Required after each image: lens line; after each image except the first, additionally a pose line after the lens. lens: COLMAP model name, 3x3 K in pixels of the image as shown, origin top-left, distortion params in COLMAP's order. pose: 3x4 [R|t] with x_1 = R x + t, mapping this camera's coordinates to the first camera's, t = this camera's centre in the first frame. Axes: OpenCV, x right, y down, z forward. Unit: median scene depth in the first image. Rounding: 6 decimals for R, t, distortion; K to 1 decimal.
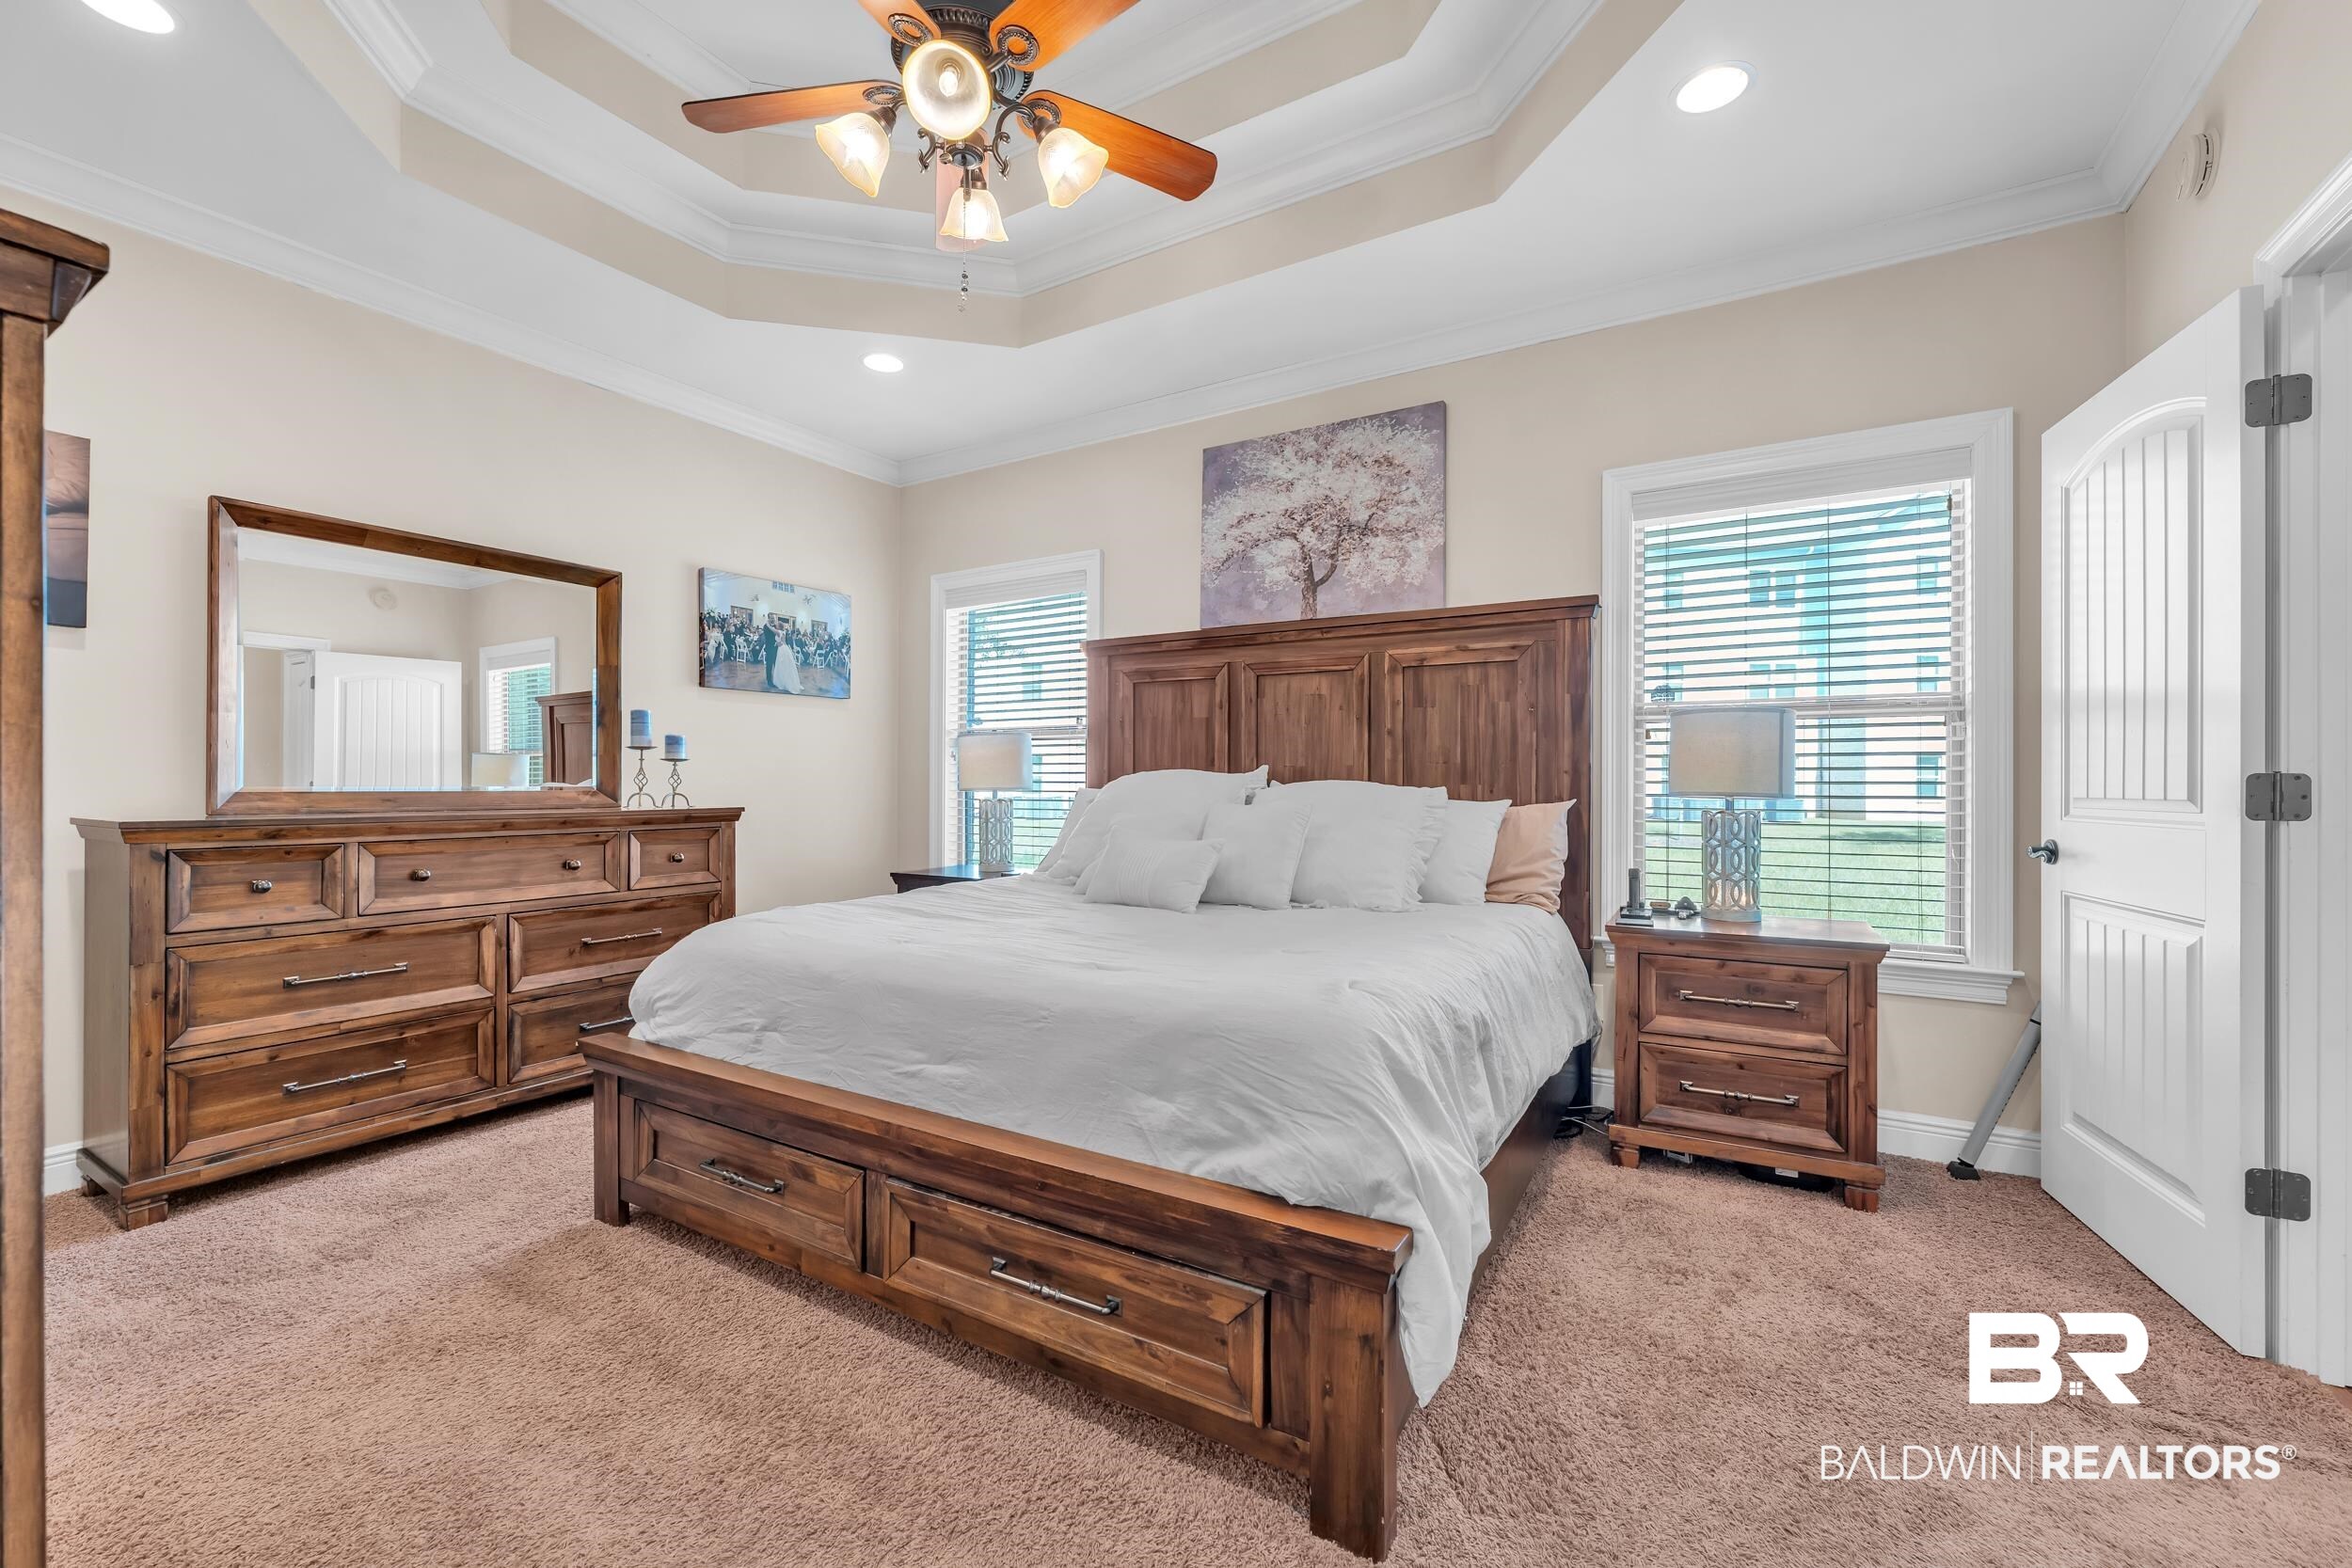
lens RADIAL K [[987.4, 0, 1172.7], [0, 987.4, 783.7], [0, 0, 1]] dist [0.000667, 0.000077]
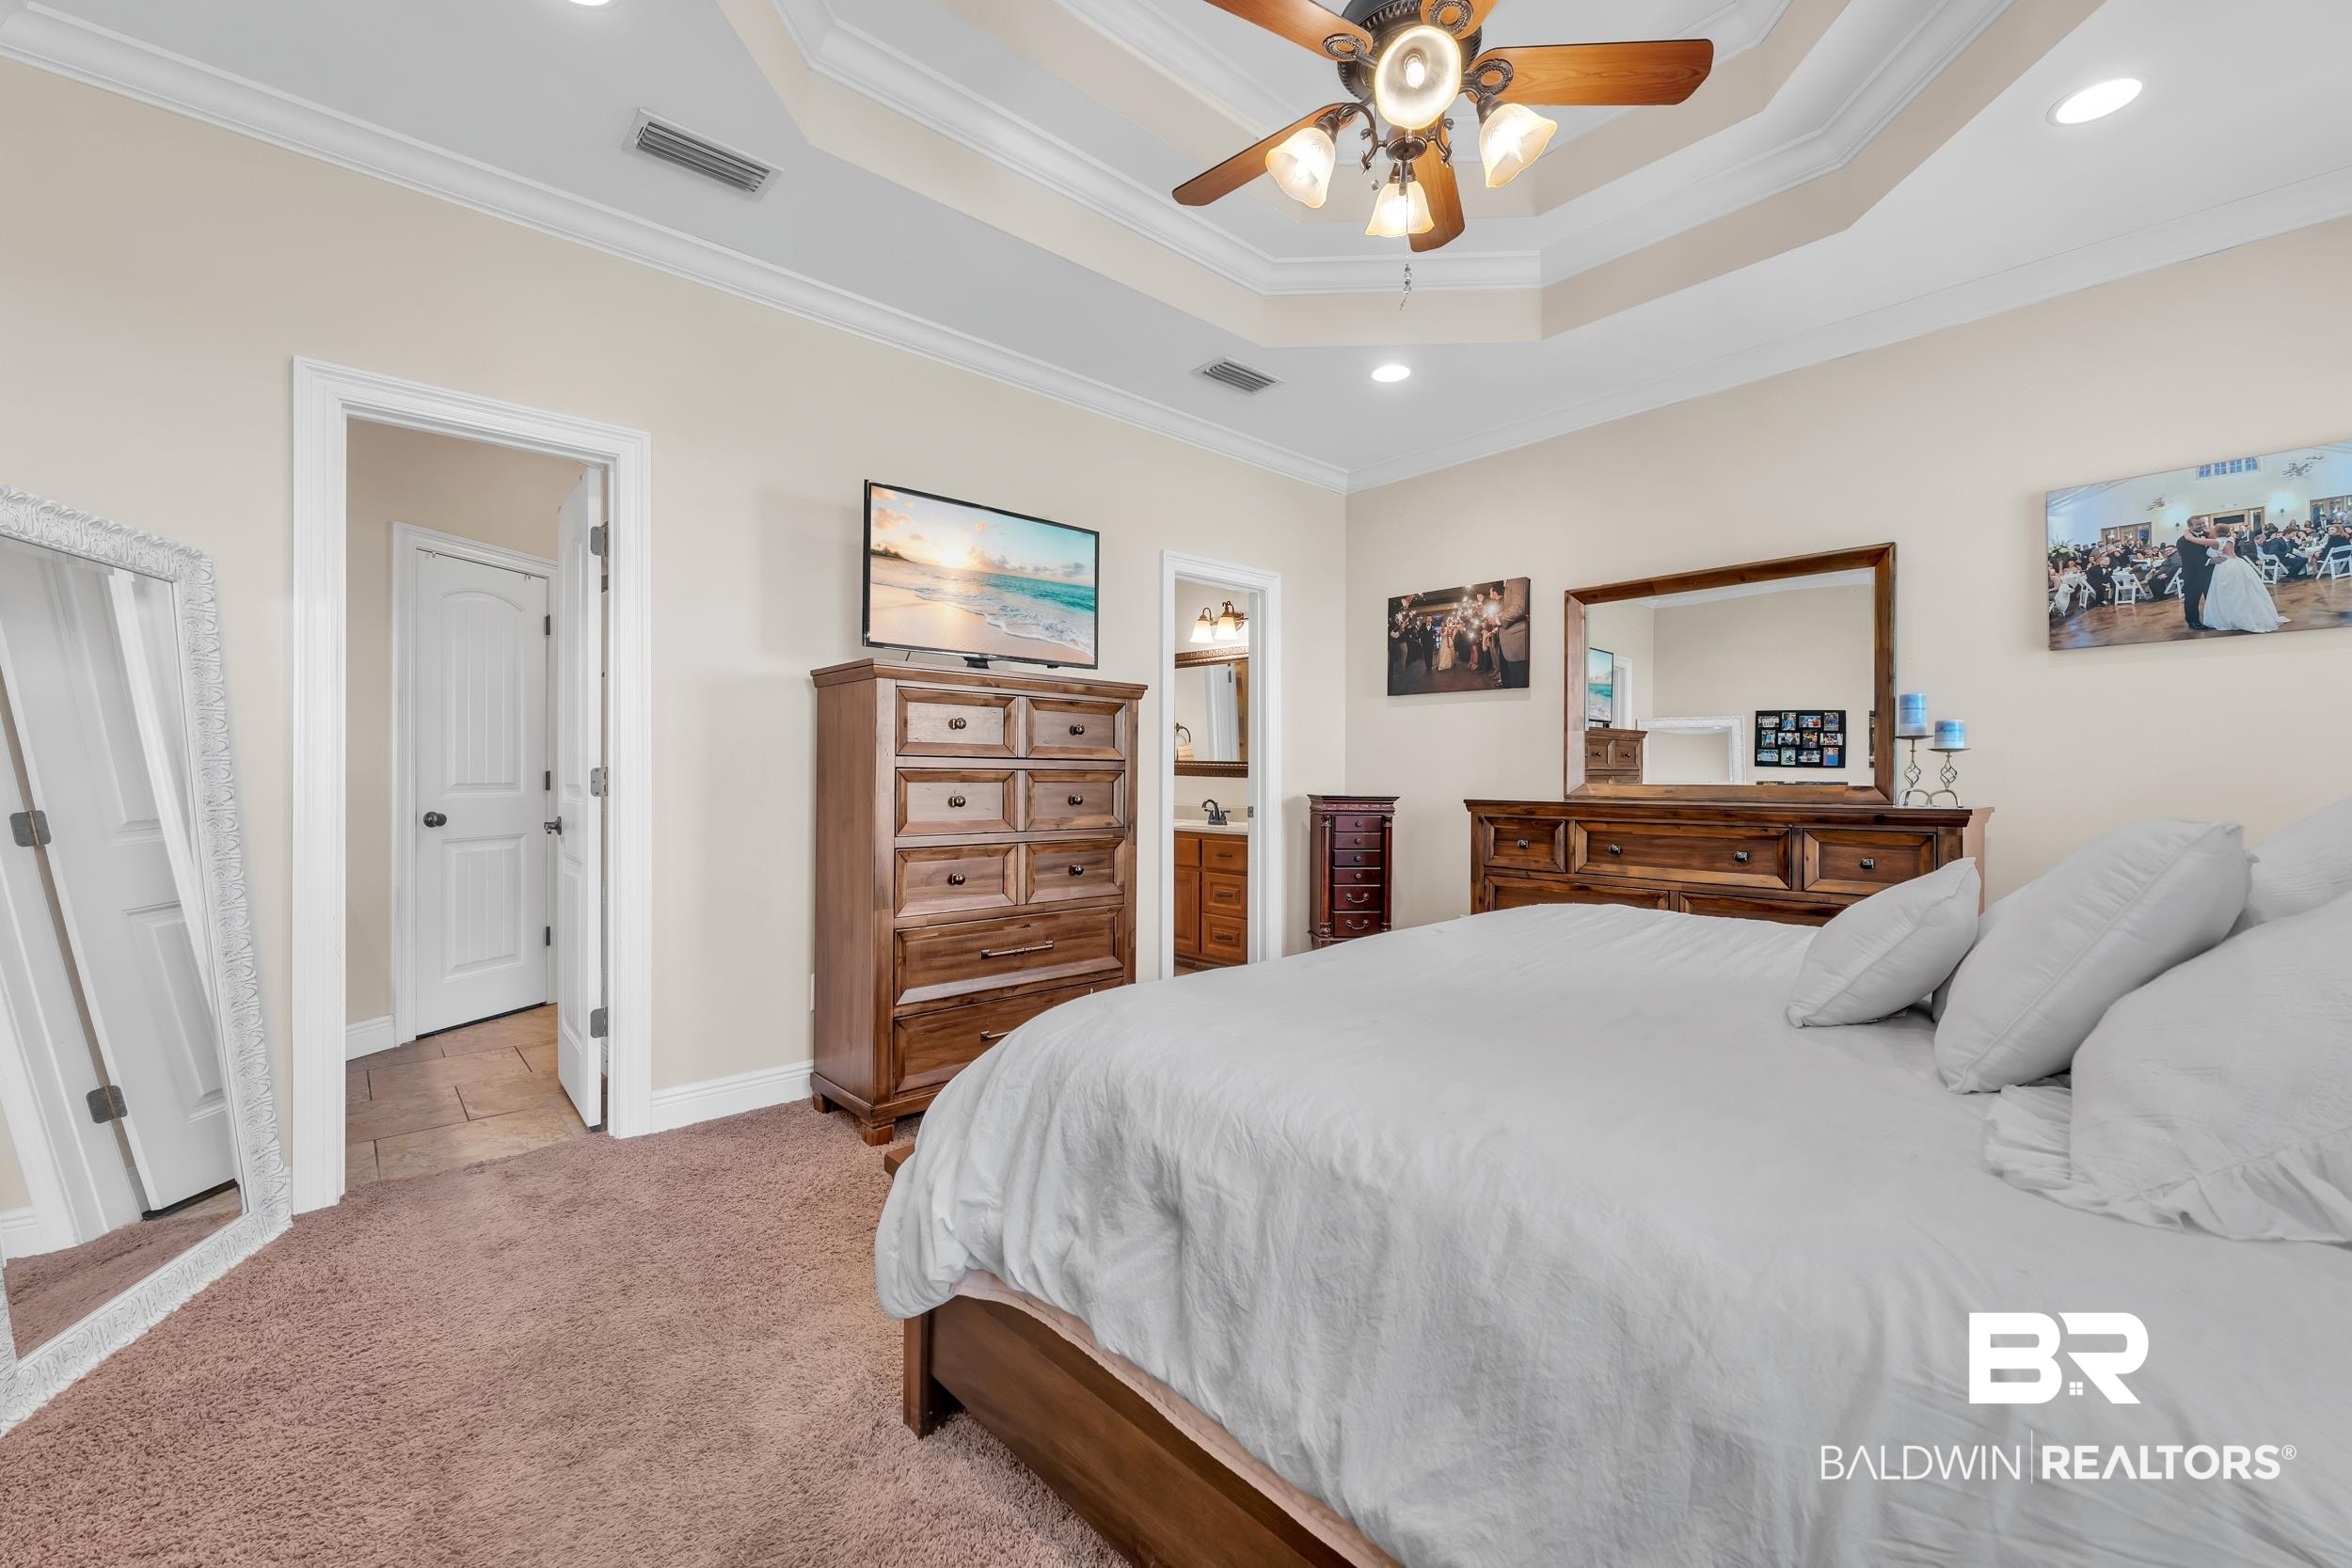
lens RADIAL K [[987.4, 0, 1172.1], [0, 987.4, 777.2], [0, 0, 1]] dist [0.000667, 0.000077]
pose [[-0.332192, 0.007077, -0.943185, 0.455548], [0.003430, 0.999974, 0.006295, -0.008365], [0.943206, -0.001144, -0.332207, 0.615080]]
